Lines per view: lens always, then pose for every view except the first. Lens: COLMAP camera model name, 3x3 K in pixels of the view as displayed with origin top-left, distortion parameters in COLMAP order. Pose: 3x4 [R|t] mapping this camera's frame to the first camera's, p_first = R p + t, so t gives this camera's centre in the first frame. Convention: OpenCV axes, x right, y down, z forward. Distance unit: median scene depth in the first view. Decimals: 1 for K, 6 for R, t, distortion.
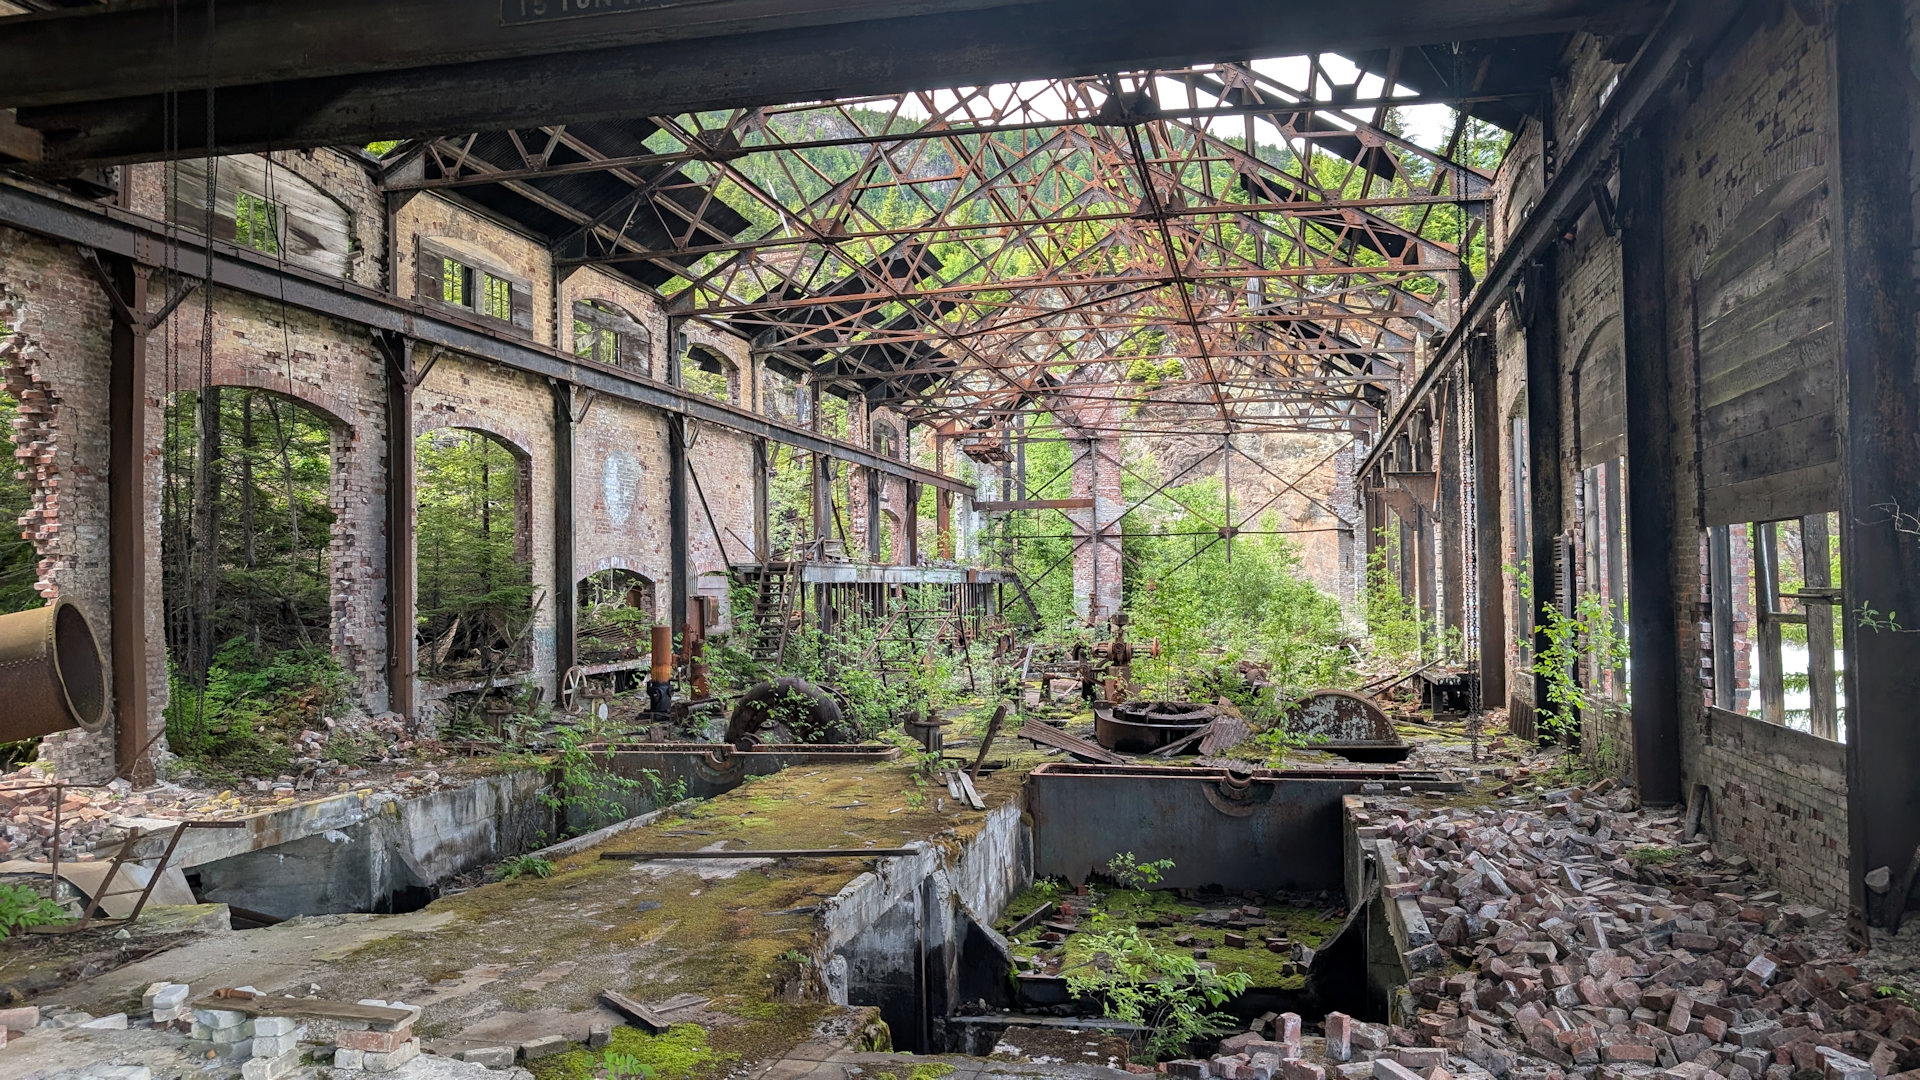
lens RADIAL K [[1404.7, 0, 960.0], [0, 1404.7, 540.0], [0, 0, 1]] dist [0.207876, -0.000183]
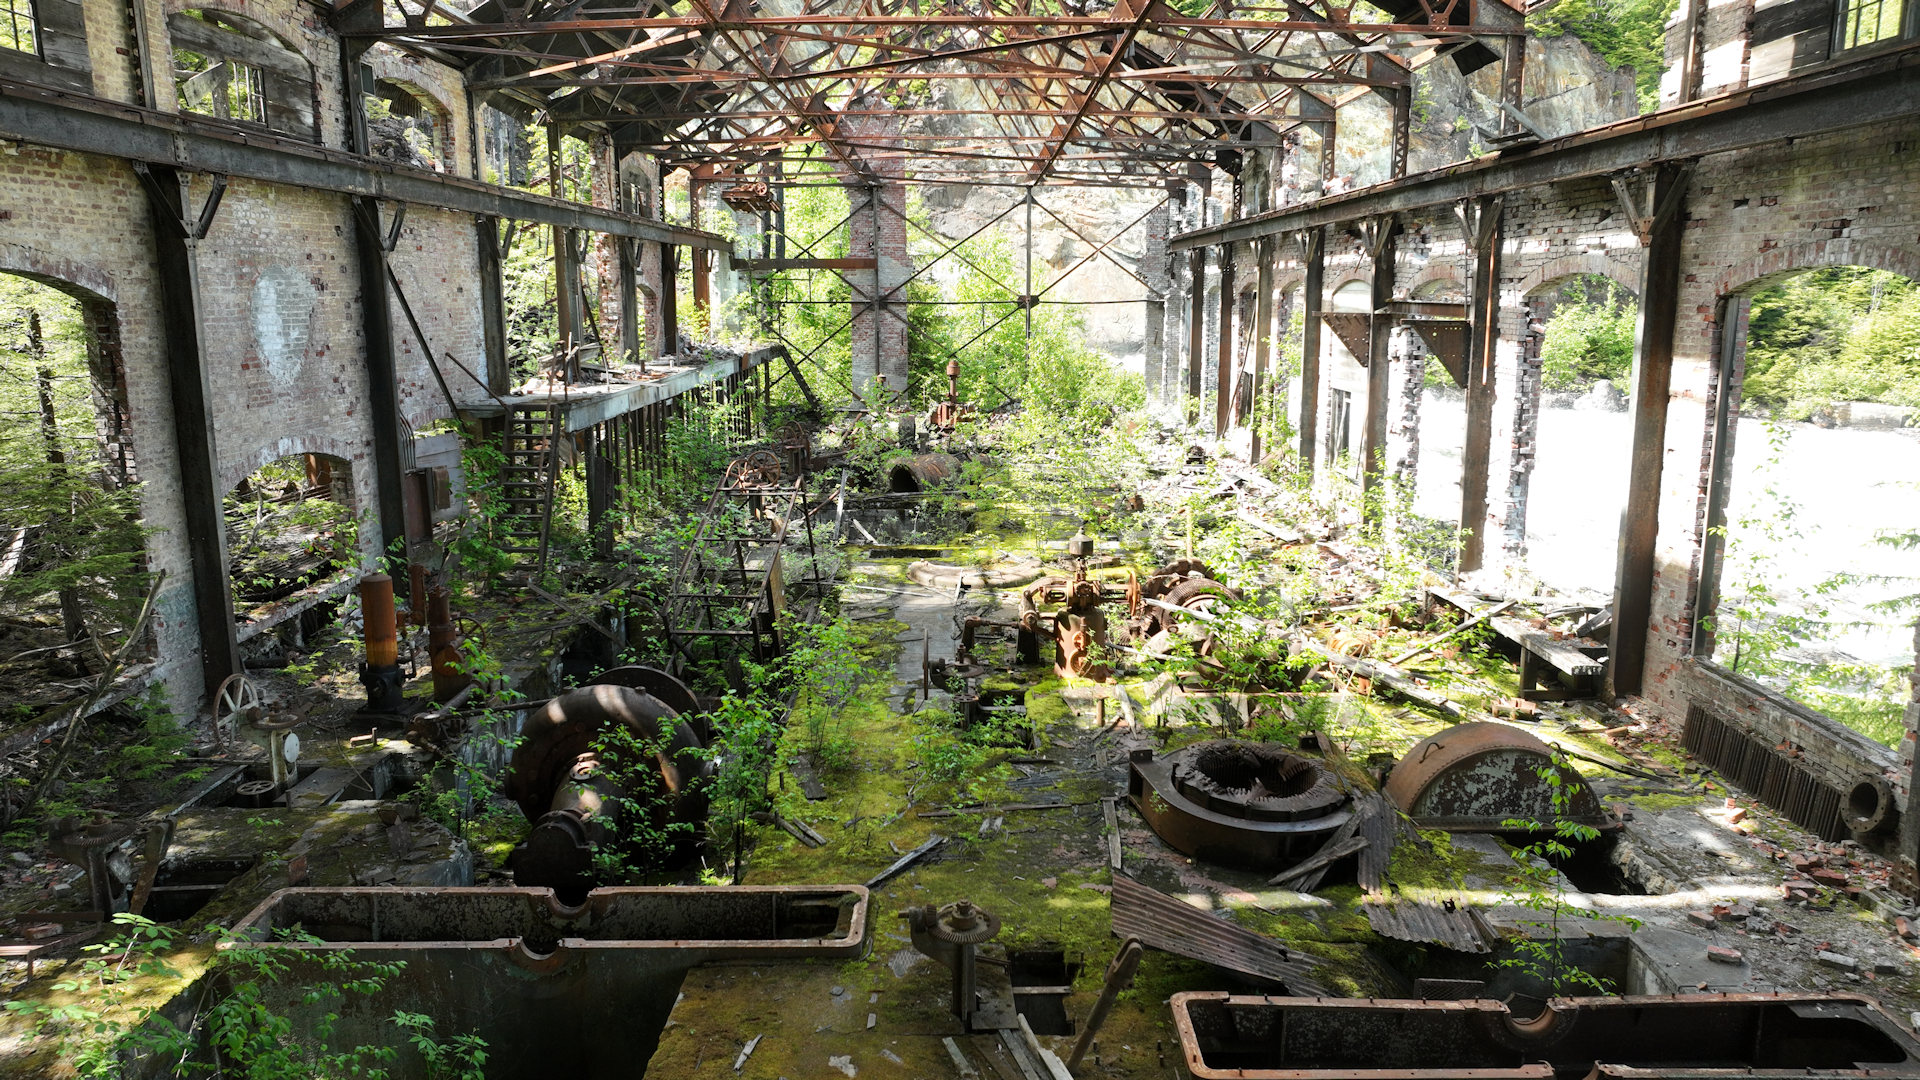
lens RADIAL K [[1391.6, 0, 960.0], [0, 1391.6, 540.0], [0, 0, 1]] dist [-0.002345, 0.086117]
pose [[0.976562, -0.026509, 0.213599, -0.067999], [-0.018424, 0.978449, 0.205665, -0.064478], [-0.214447, -0.204780, 0.955028, 0.272854]]
